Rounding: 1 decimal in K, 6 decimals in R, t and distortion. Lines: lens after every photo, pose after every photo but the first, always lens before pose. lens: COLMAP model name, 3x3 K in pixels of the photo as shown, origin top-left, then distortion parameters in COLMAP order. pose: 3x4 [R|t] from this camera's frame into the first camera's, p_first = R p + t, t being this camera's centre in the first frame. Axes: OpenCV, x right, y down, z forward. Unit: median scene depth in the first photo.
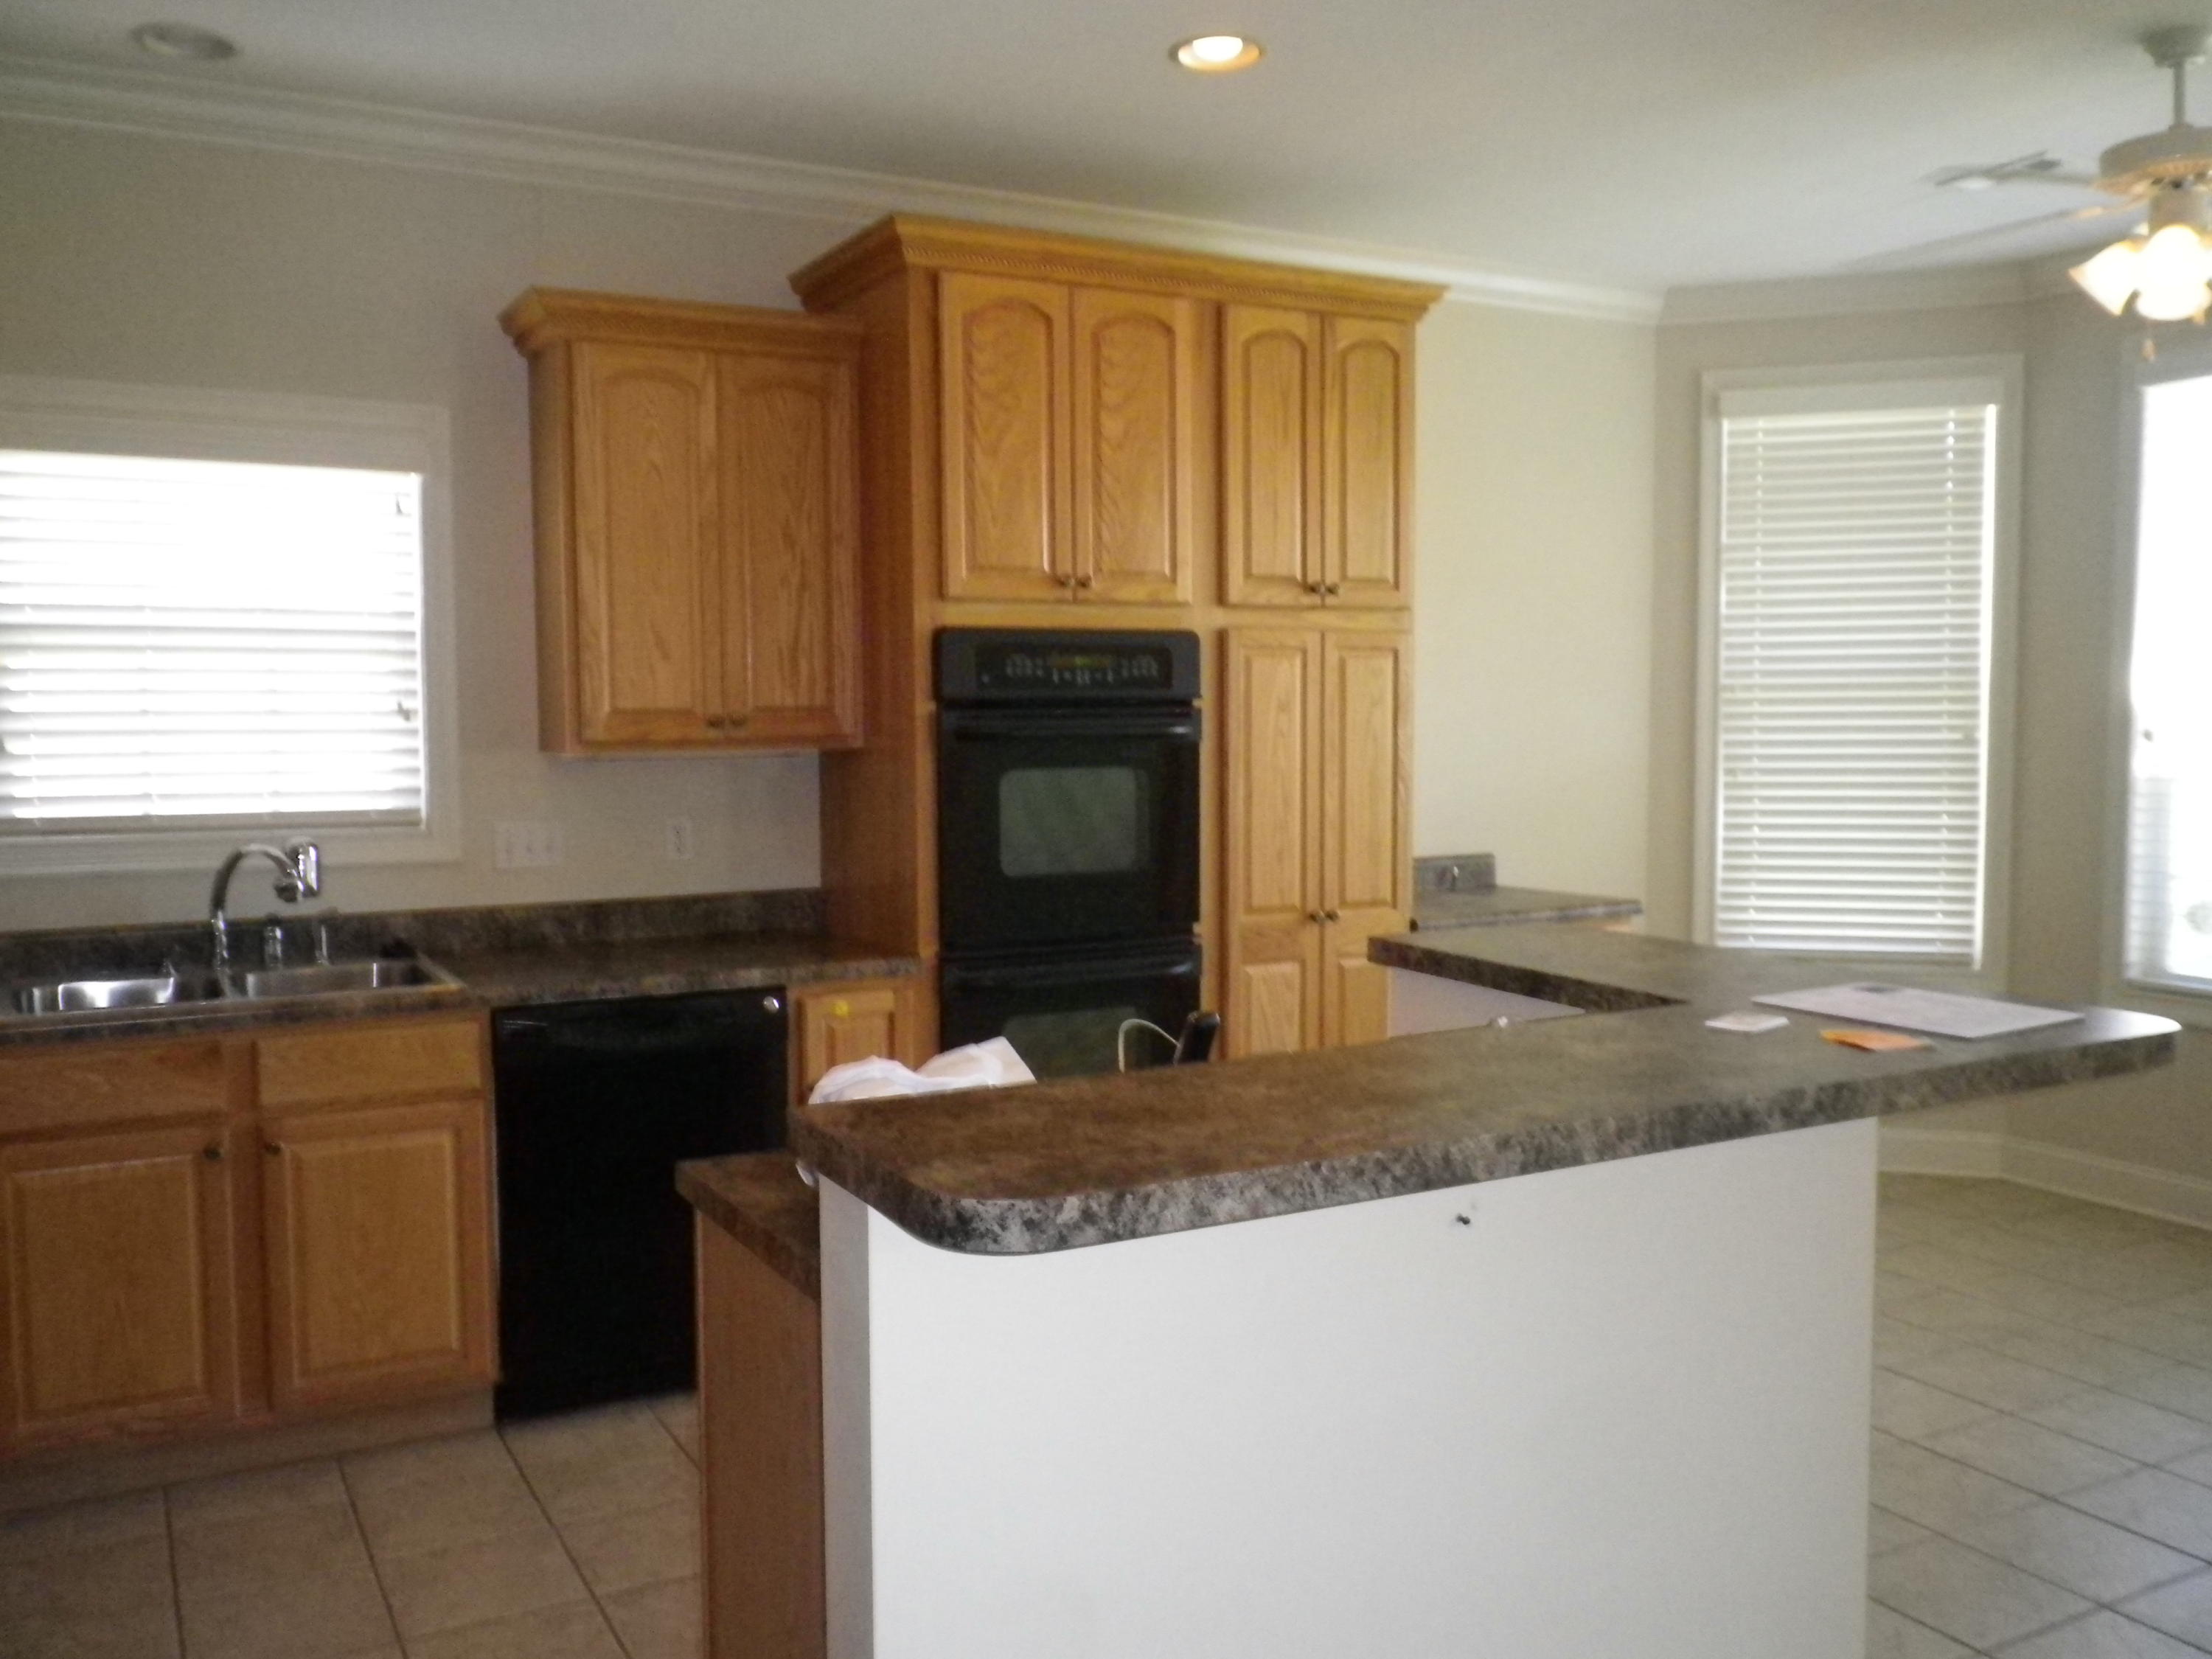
lens RADIAL K [[1854.9, 0, 1087.4], [0, 1854.9, 834.7], [0, 0, 1]] dist [-0.017782, 0.015112]
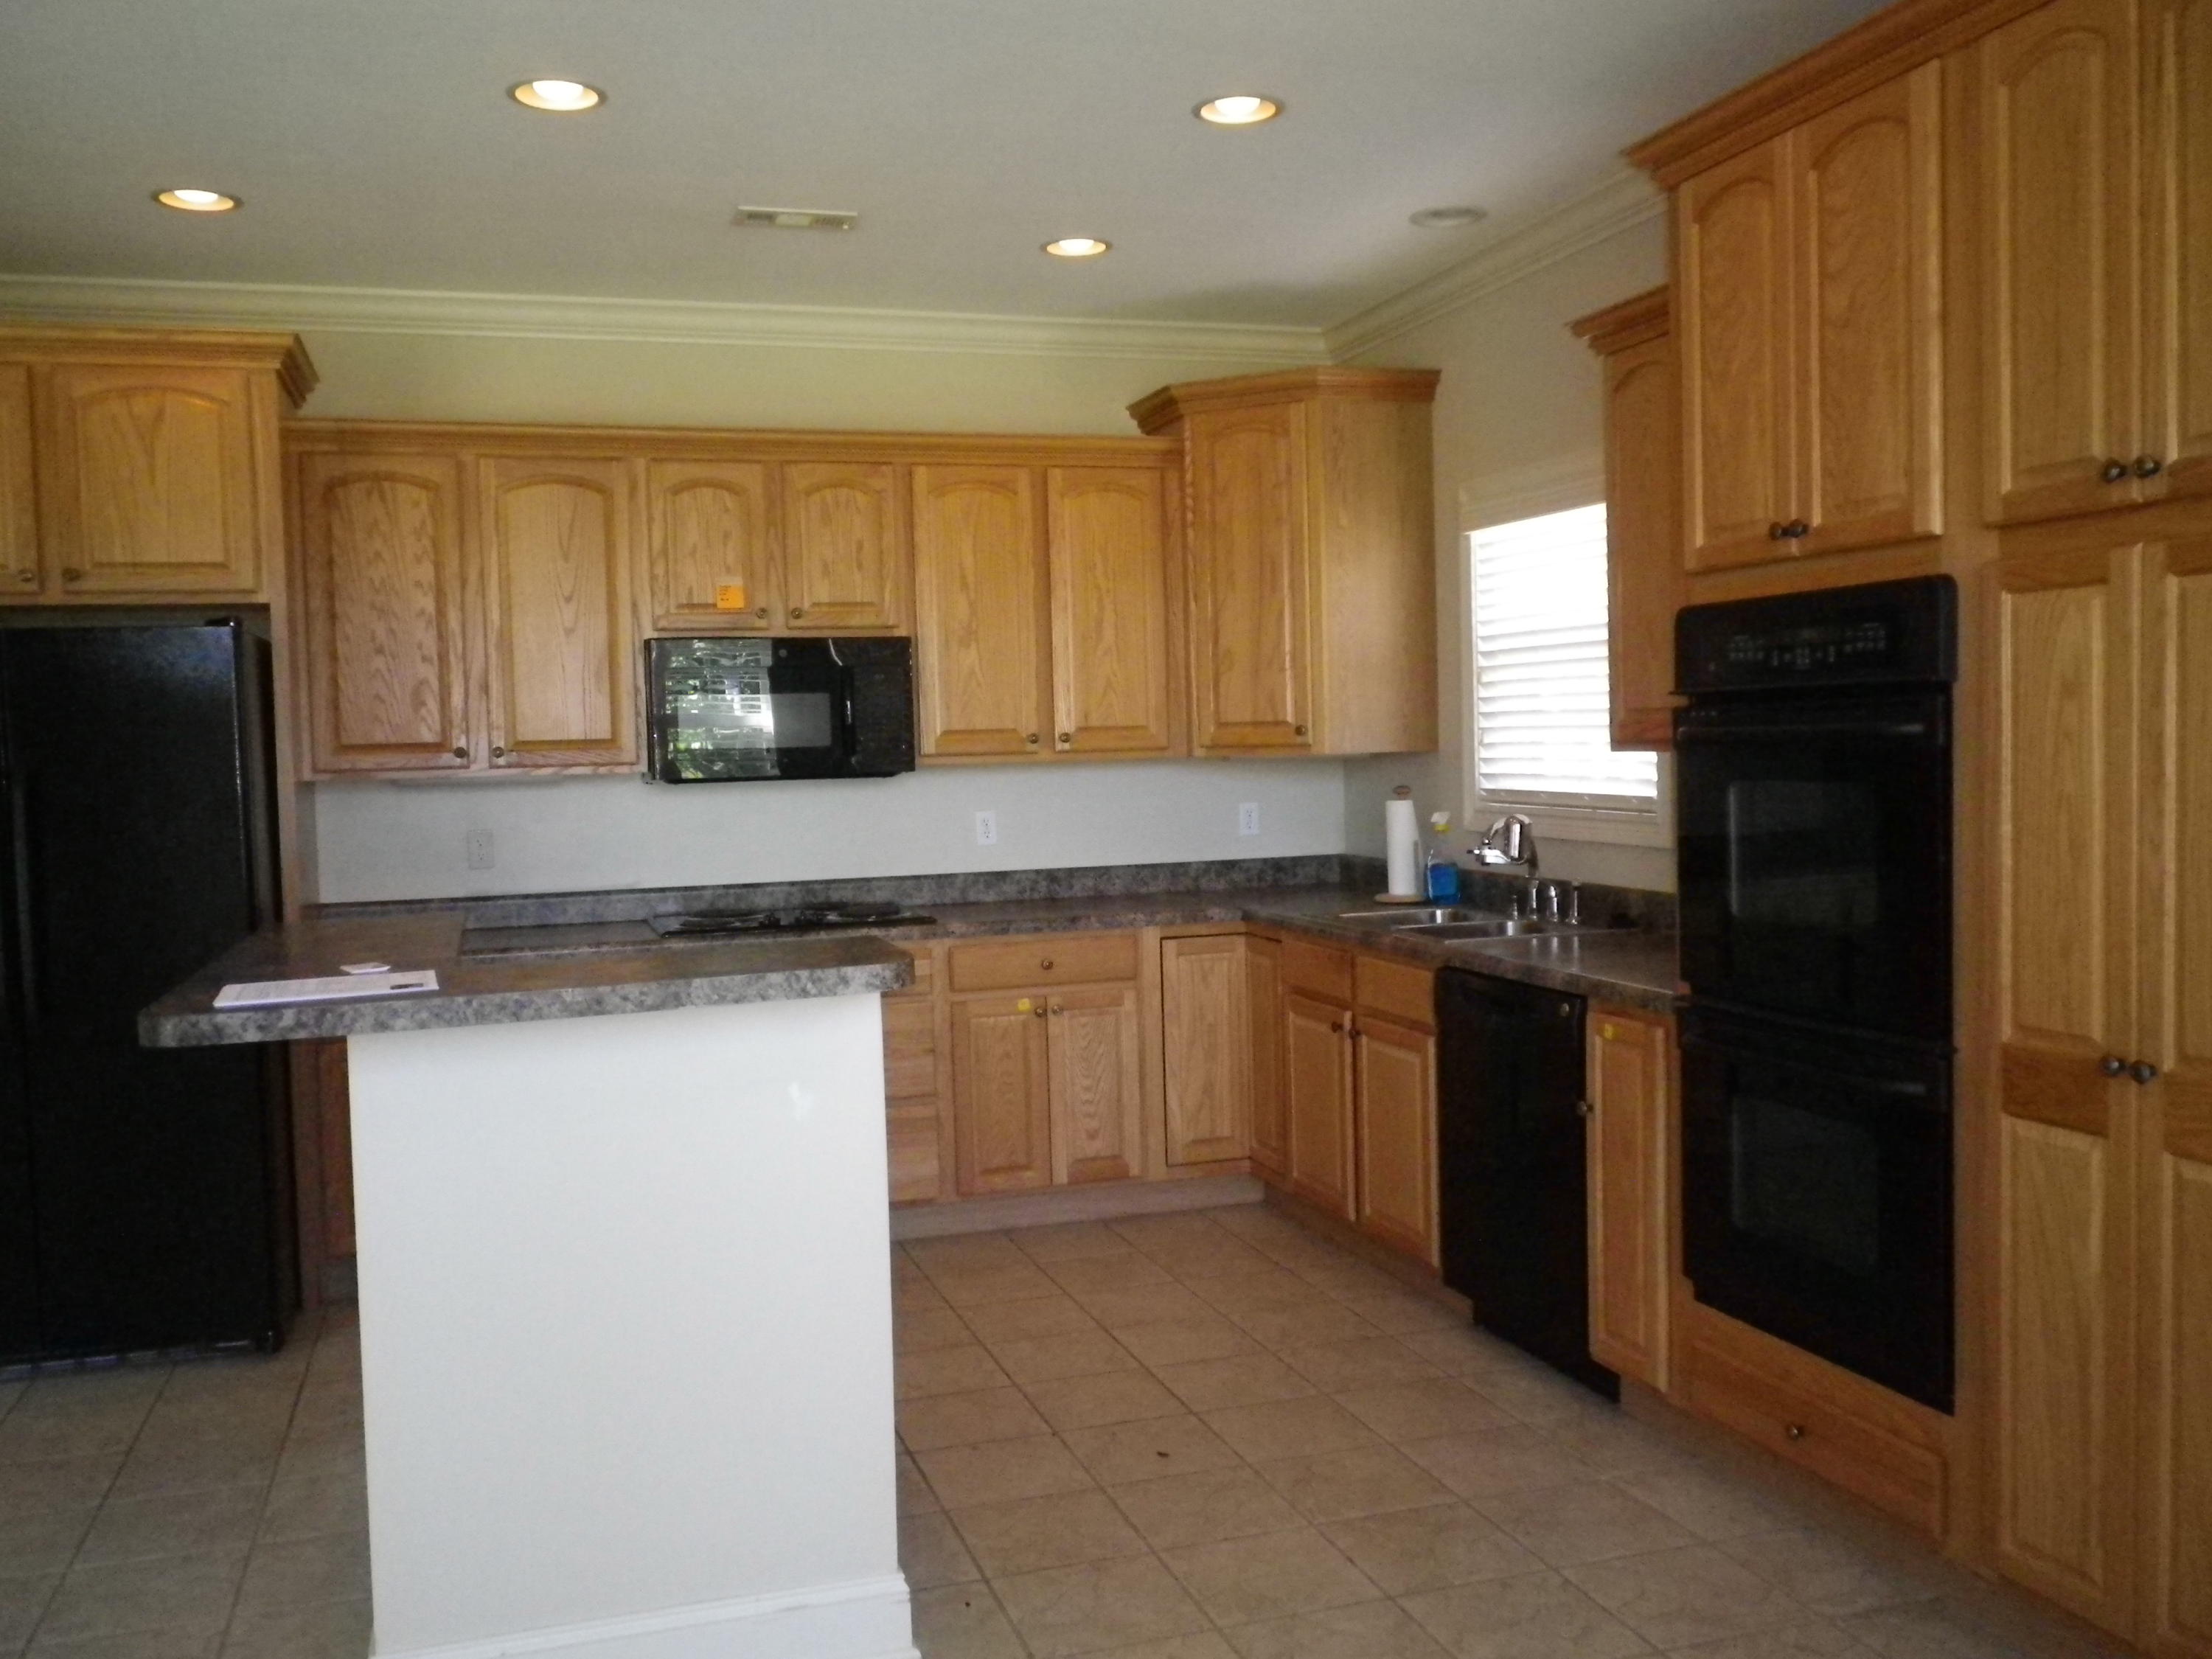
lens RADIAL K [[1854.9, 0, 1087.4], [0, 1854.9, 834.7], [0, 0, 1]] dist [-0.017782, 0.015112]
pose [[-0.189785, 0.060075, -0.979986, 0.725889], [-0.037201, 0.996970, 0.068320, -0.051507], [0.981121, 0.049423, -0.186975, 0.810540]]
